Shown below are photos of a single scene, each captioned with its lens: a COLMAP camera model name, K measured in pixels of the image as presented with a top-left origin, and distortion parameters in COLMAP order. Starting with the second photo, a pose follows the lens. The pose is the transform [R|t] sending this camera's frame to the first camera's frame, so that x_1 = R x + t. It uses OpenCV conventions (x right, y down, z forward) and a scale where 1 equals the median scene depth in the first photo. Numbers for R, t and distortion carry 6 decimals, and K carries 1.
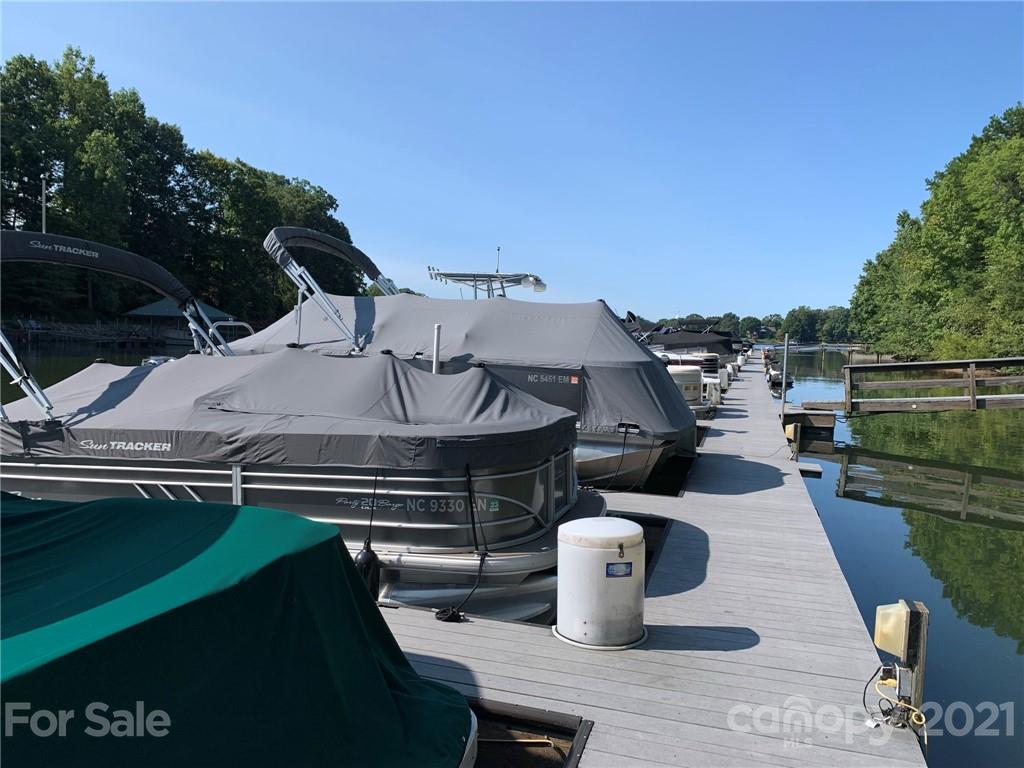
lens RADIAL K [[805.2, 0, 512.0], [0, 805.2, 384.0], [0, 0, 1]] dist [0.004550, -0.001585]
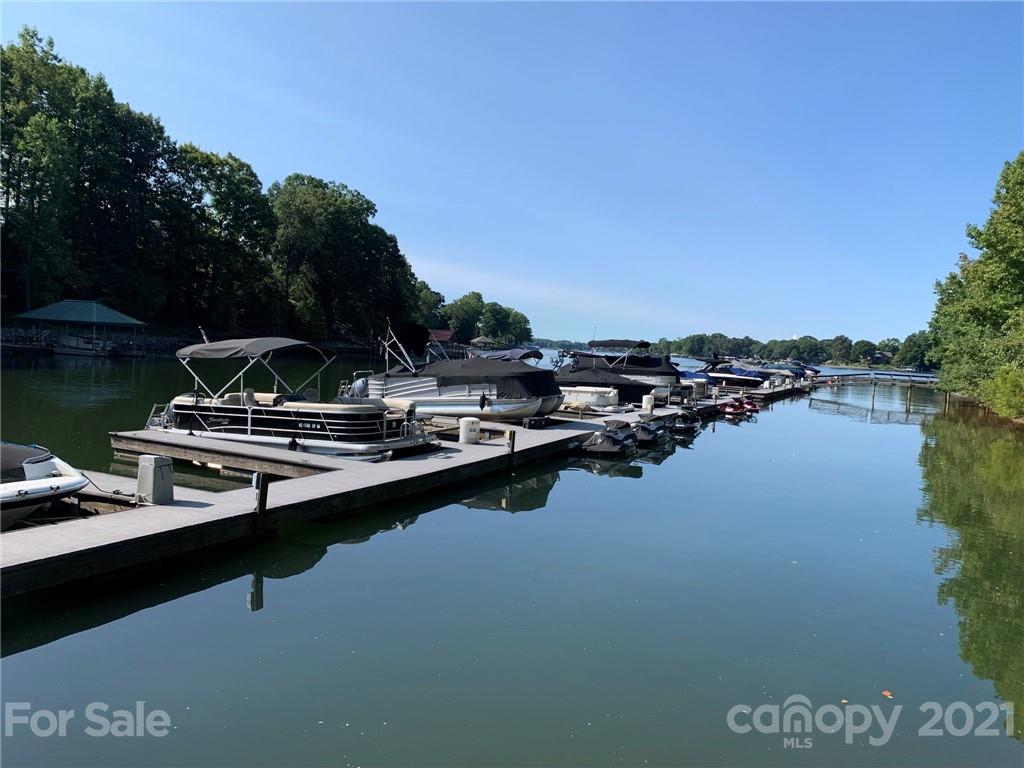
lens RADIAL K [[805.2, 0, 512.0], [0, 805.2, 384.0], [0, 0, 1]] dist [0.004550, -0.001585]
pose [[0.990990, 0.033481, -0.129687, 0.110455], [-0.036053, 0.999196, -0.017533, -0.011916], [0.128996, 0.022051, 0.991400, 0.136558]]
